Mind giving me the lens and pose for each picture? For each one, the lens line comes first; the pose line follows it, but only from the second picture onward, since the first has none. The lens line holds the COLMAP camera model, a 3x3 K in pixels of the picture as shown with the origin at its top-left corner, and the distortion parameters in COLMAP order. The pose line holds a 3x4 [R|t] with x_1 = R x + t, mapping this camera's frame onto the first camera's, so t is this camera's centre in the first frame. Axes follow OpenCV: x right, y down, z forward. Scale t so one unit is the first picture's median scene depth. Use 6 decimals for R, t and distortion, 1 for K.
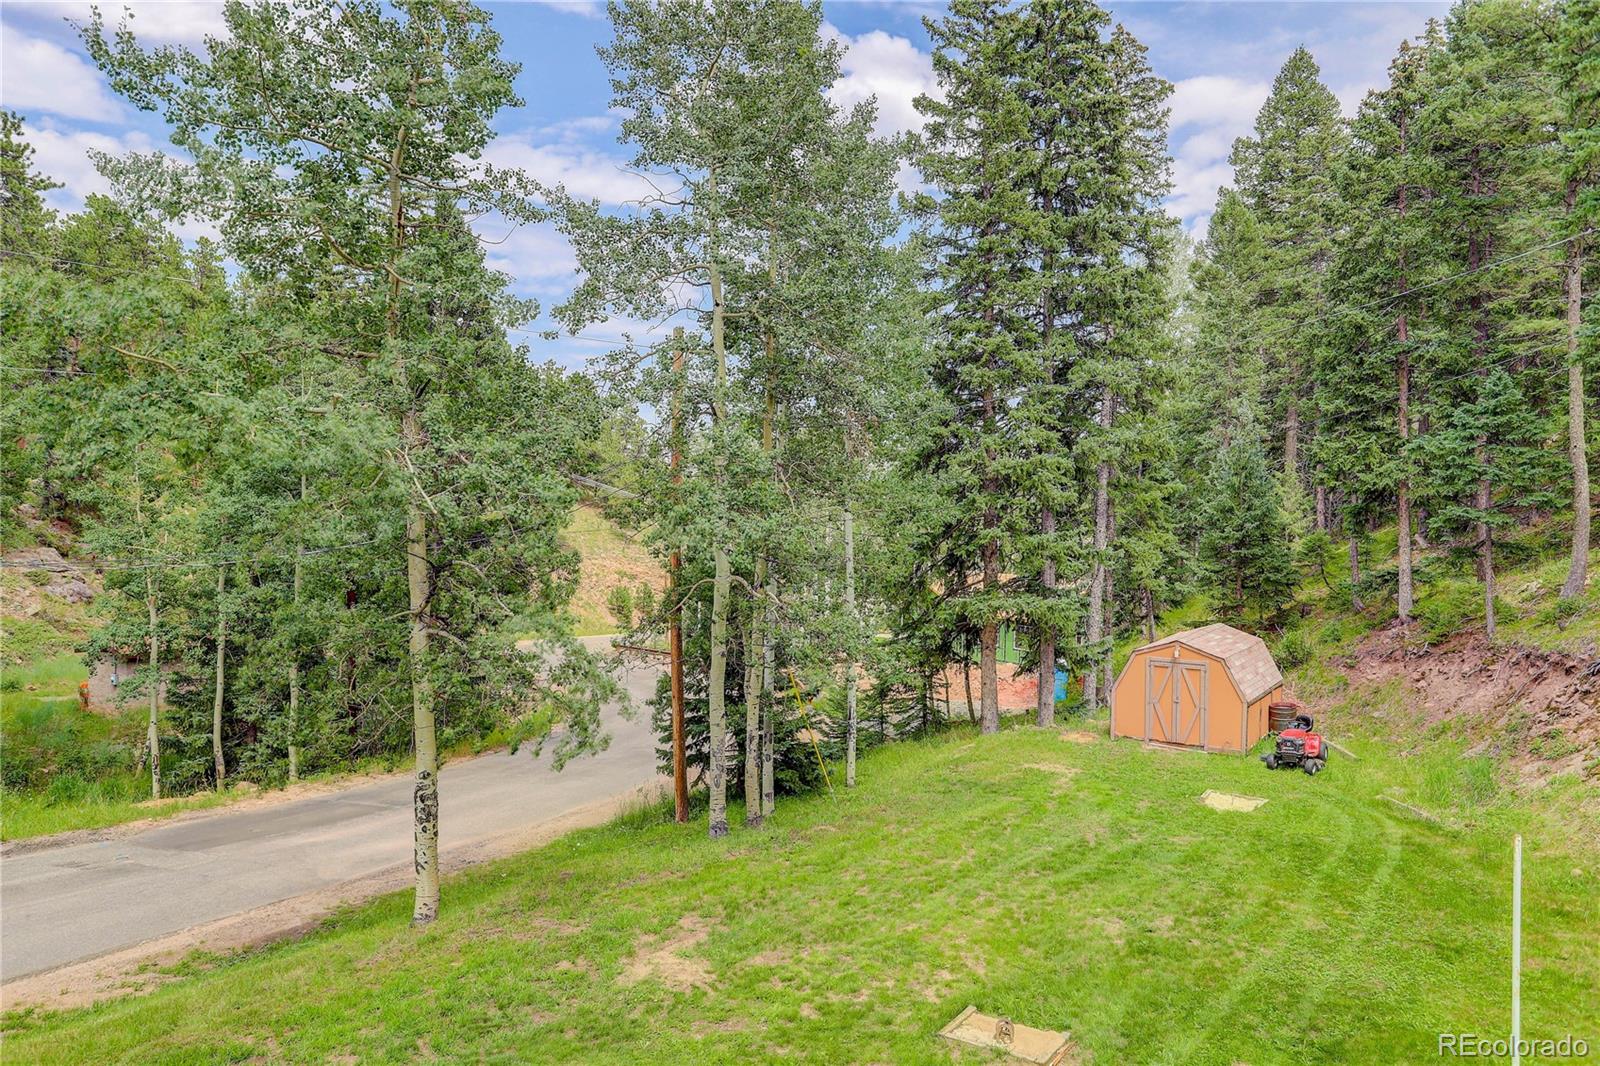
lens RADIAL K [[1150.1, 0, 785.1], [0, 1150.1, 539.1], [0, 0, 1]] dist [-0.013864, 0.043233]
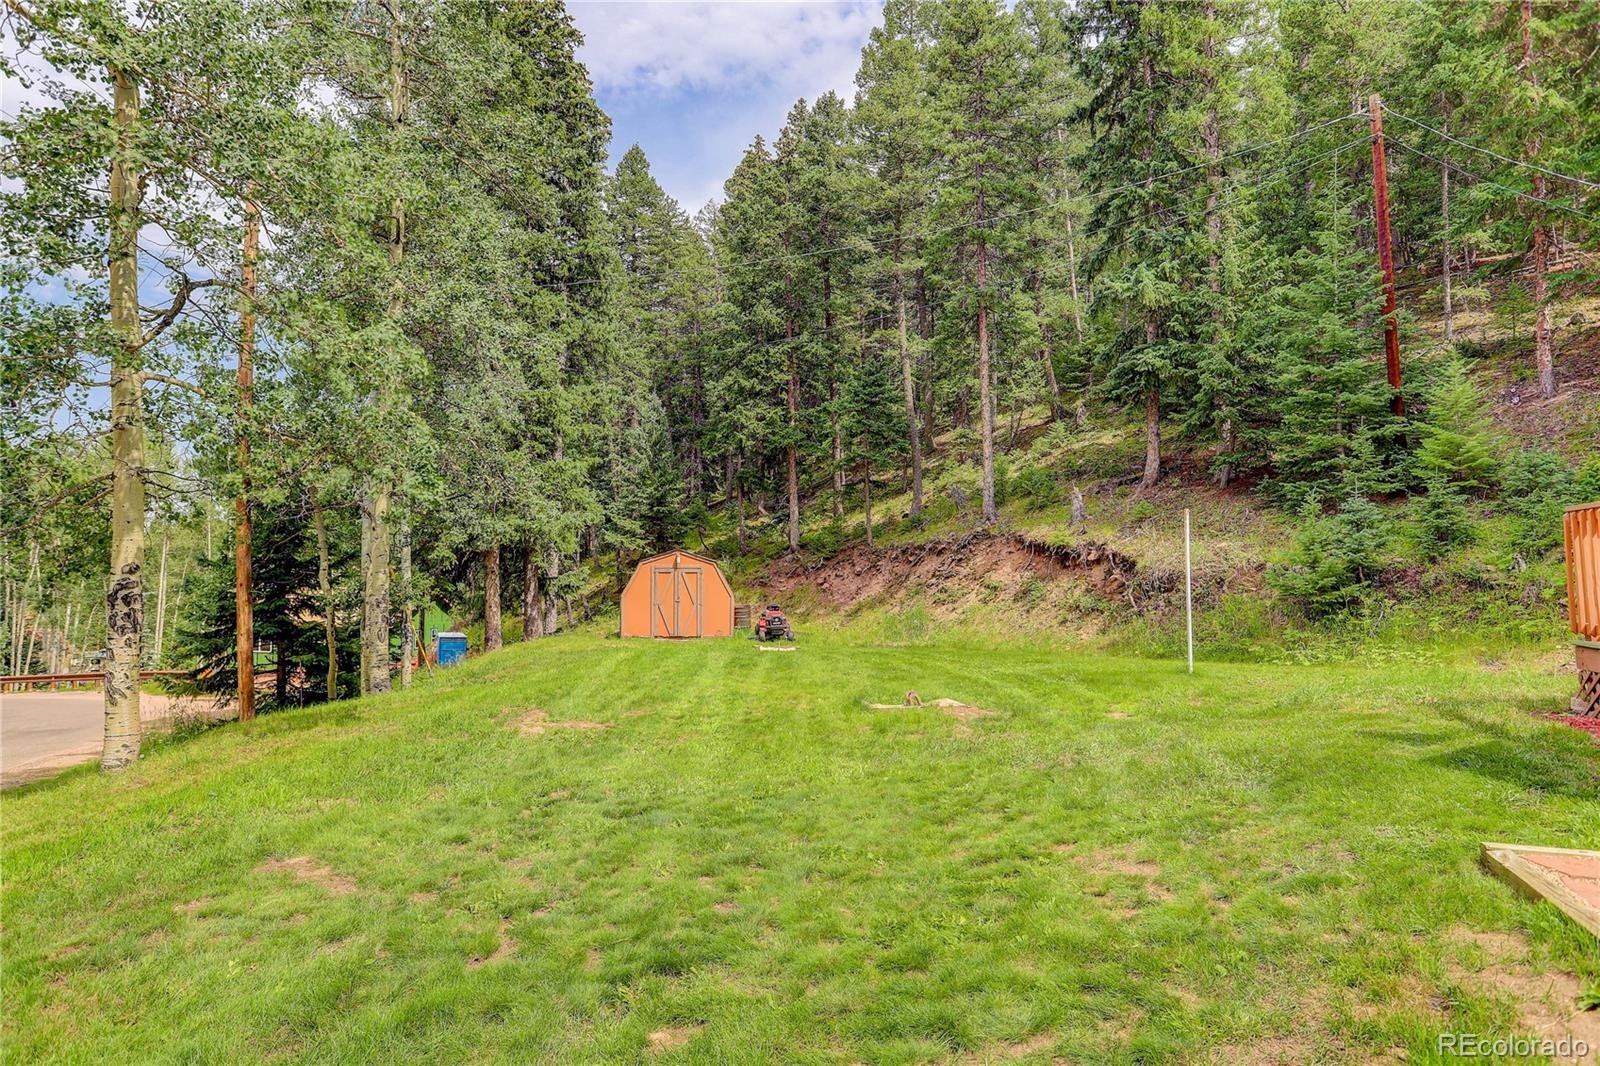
lens RADIAL K [[1011.0, 0, 806.6], [0, 1011.0, 530.2], [0, 0, 1]] dist [-0.023777, 0.000210]
pose [[0.753623, 0.023705, 0.656879, -0.246399], [0.025294, 0.997563, -0.065019, 0.140013], [-0.656820, 0.065615, 0.751187, 0.124116]]
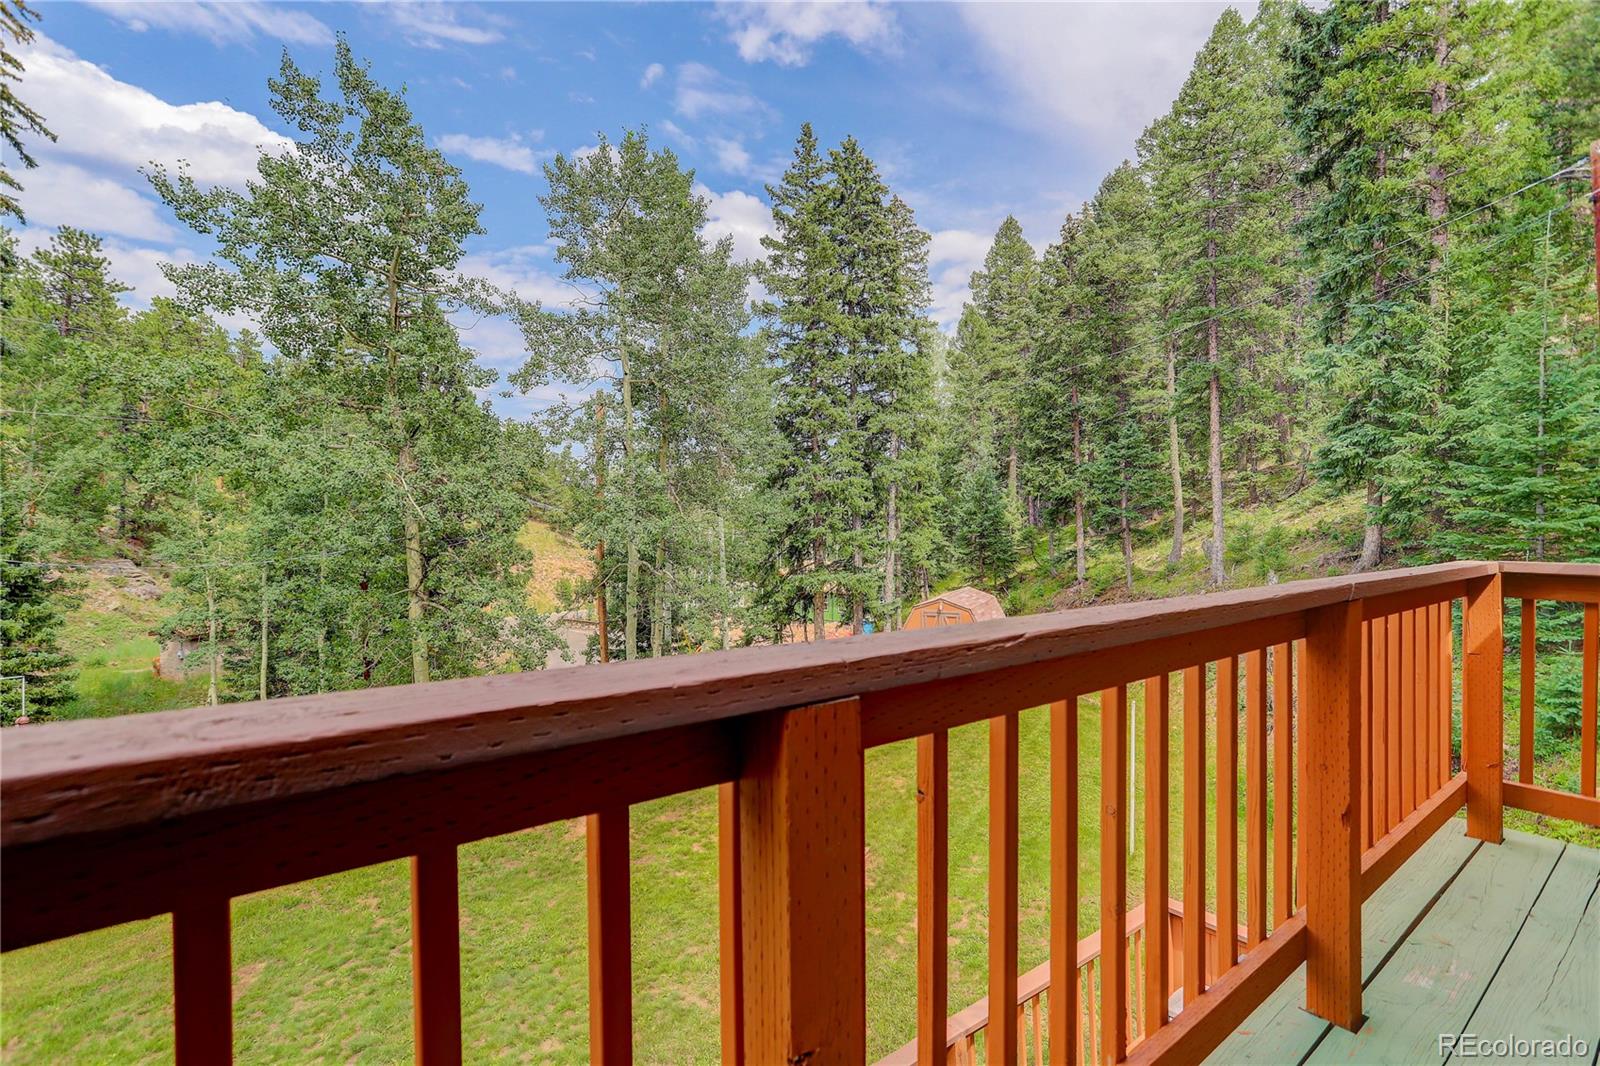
lens RADIAL K [[799.0, 0, 796.6], [0, 799.0, 537.8], [0, 0, 1]] dist [-0.047468, 0.025680]
pose [[0.989542, -0.022346, 0.142506, 0.004537], [0.023235, 0.999720, -0.004579, 0.008440], [-0.142364, 0.007843, 0.989783, -0.015525]]
